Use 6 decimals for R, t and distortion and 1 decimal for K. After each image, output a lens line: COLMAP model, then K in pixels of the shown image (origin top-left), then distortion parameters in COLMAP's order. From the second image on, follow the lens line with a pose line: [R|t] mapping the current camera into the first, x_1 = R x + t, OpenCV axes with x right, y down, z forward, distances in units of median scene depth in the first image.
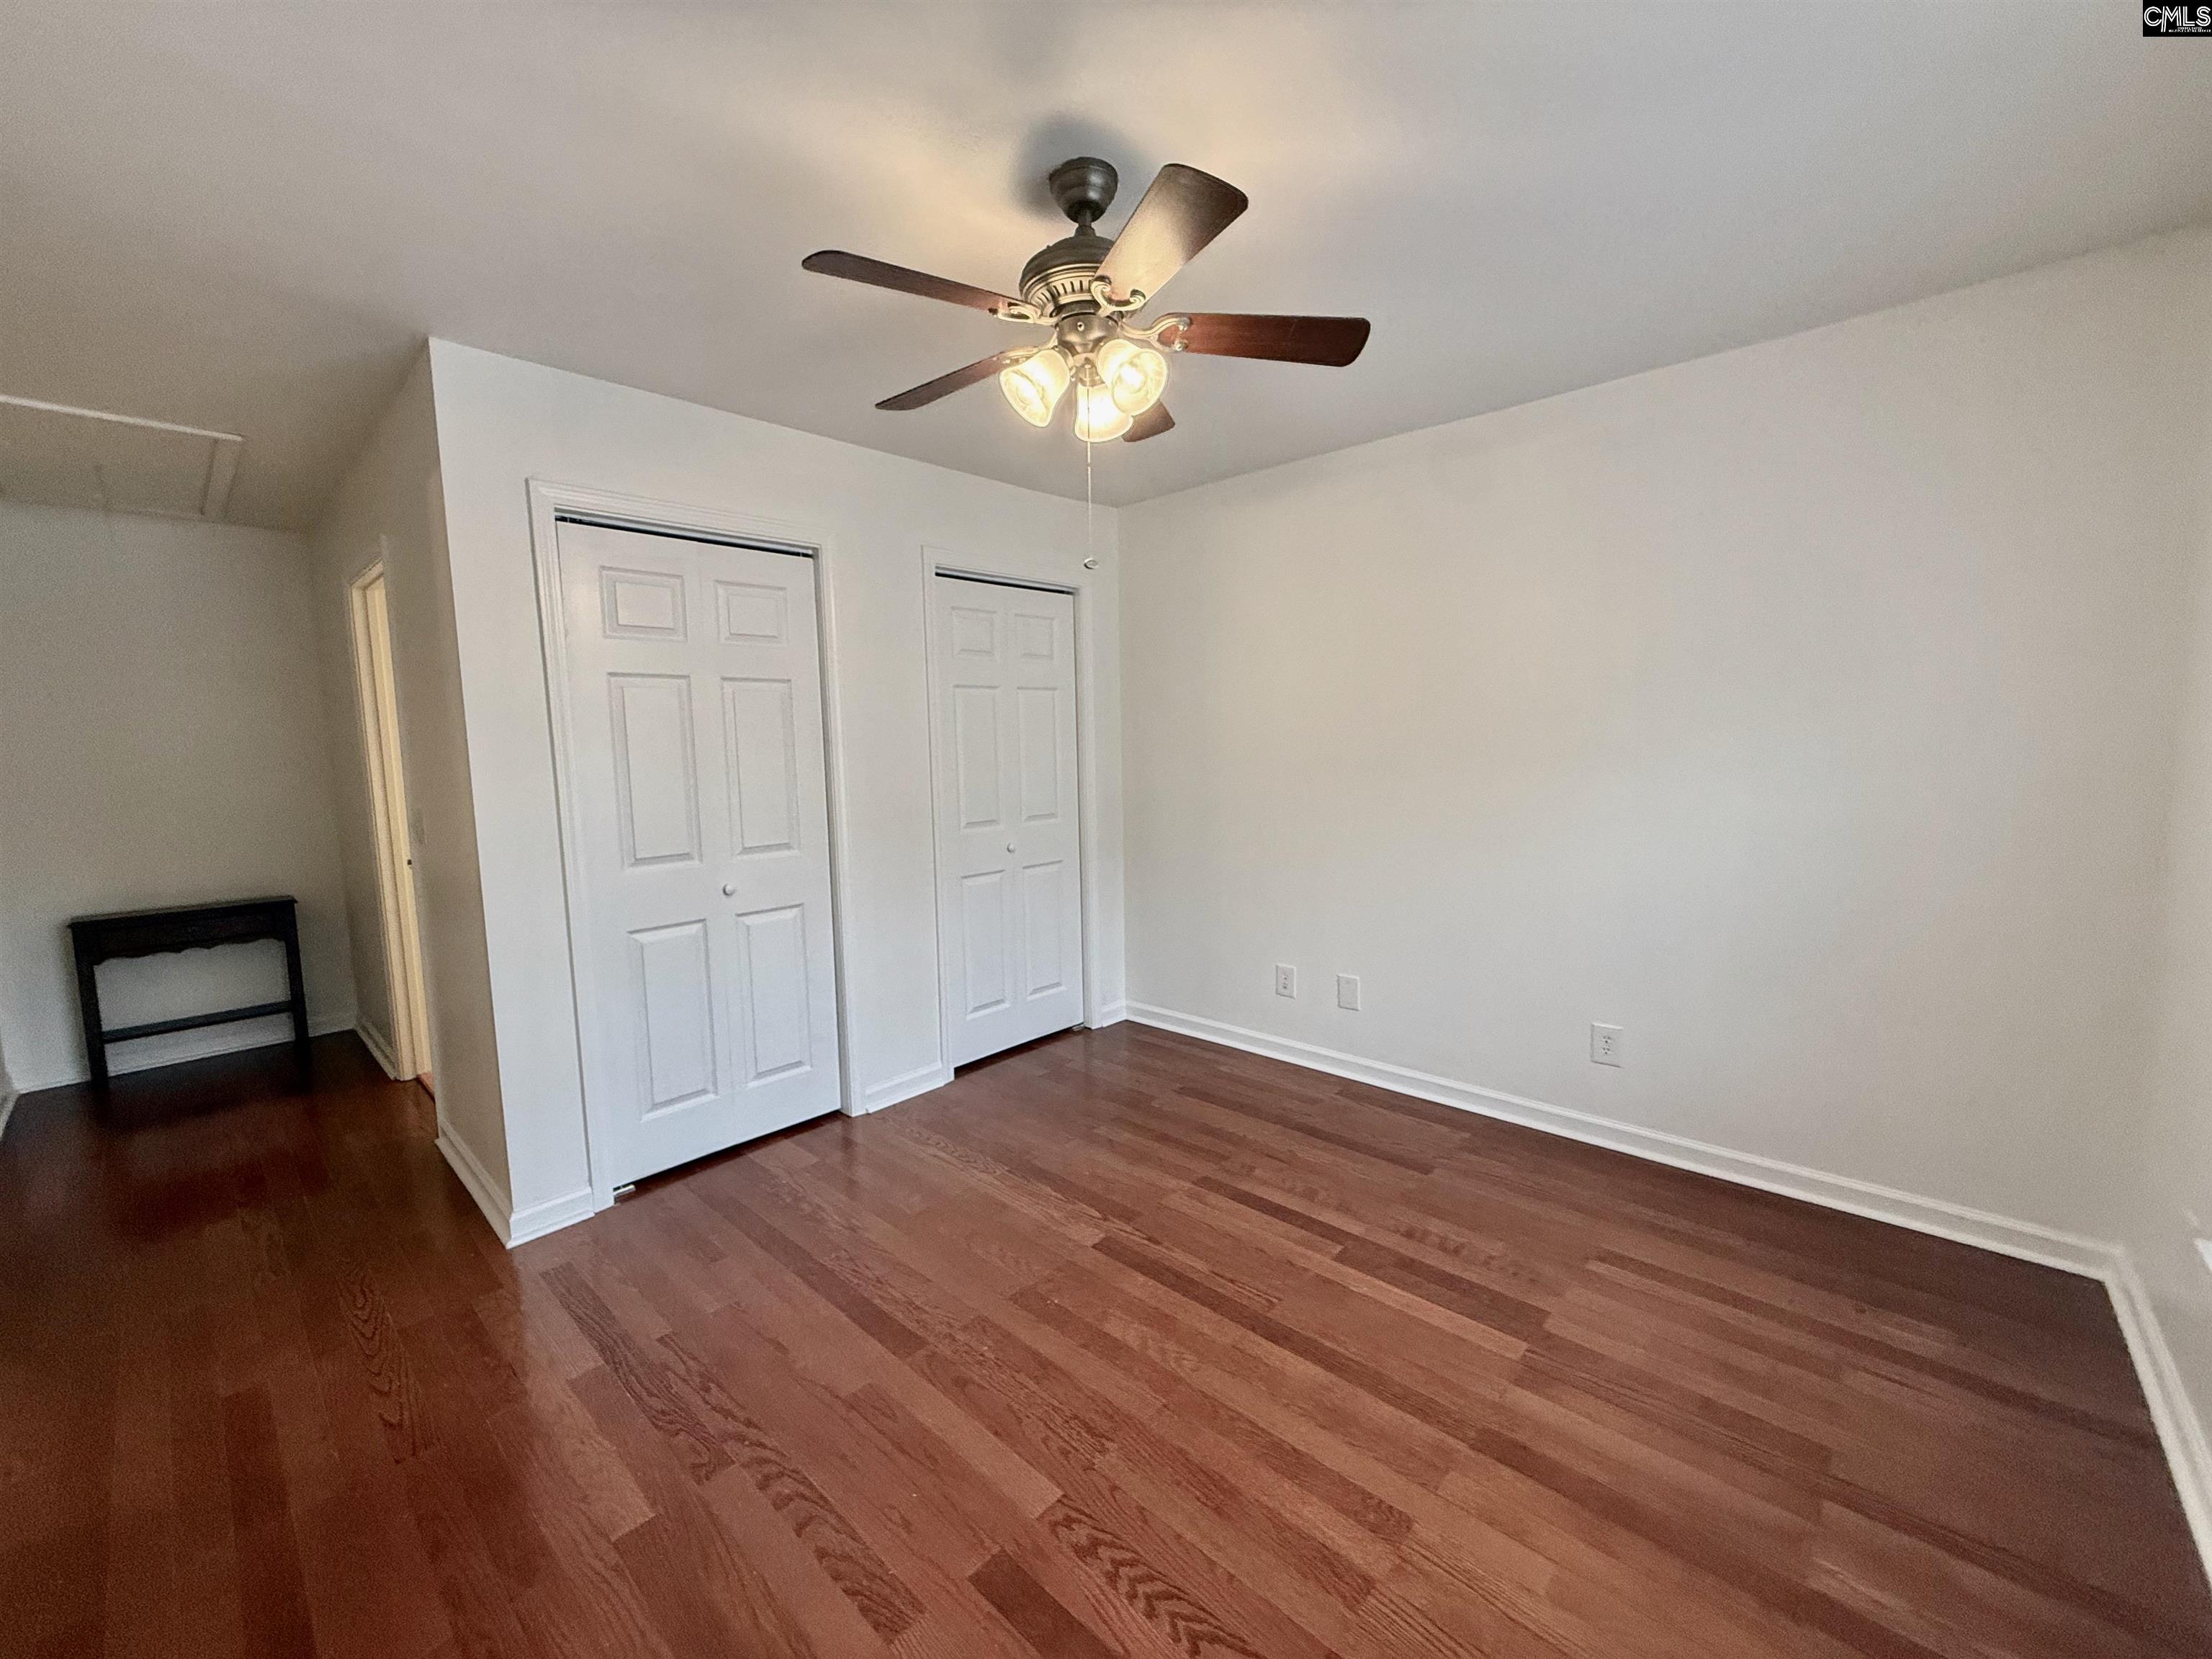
lens RADIAL K [[877.3, 0, 1102.7], [0, 877.3, 815.5], [0, 0, 1]] dist [-0.003351, -0.000356]
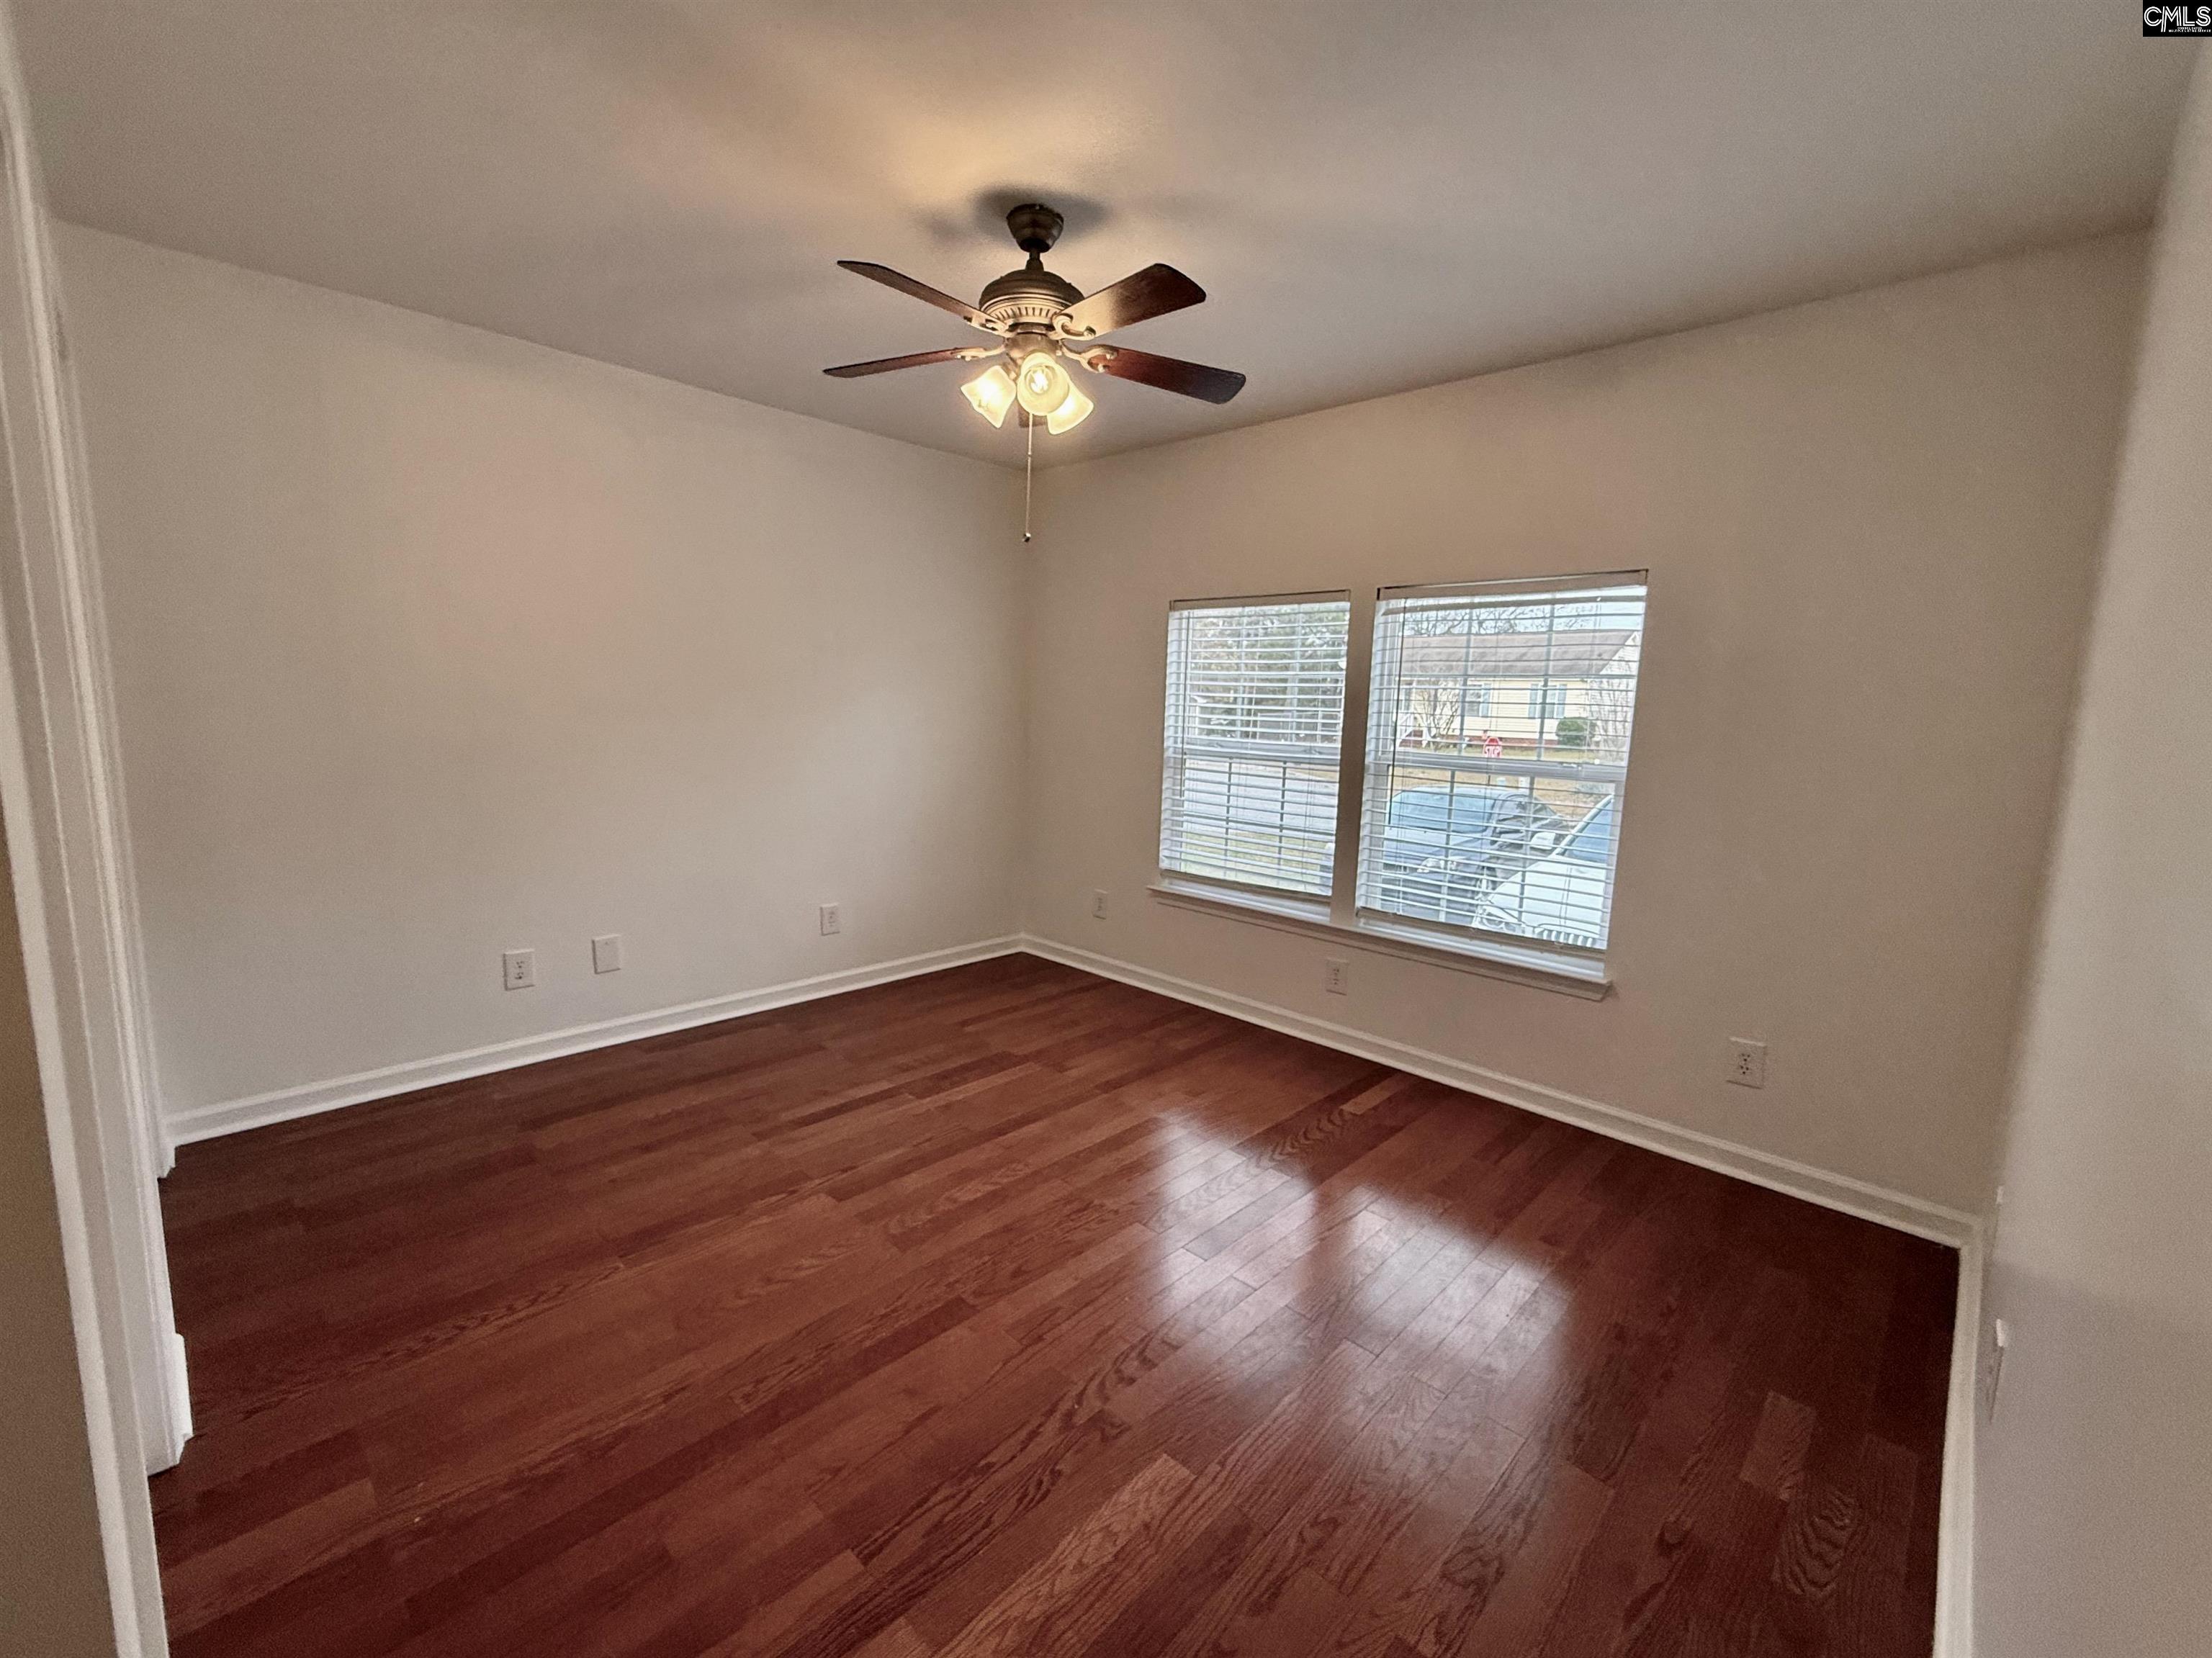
lens RADIAL K [[877.3, 0, 1114.6], [0, 877.3, 819.5], [0, 0, 1]] dist [-0.003351, -0.000356]
pose [[0.032516, -0.116218, 0.992691, -0.976702], [0.055500, 0.991894, 0.114307, -0.027573], [-0.997929, 0.051378, 0.038702, 0.670755]]
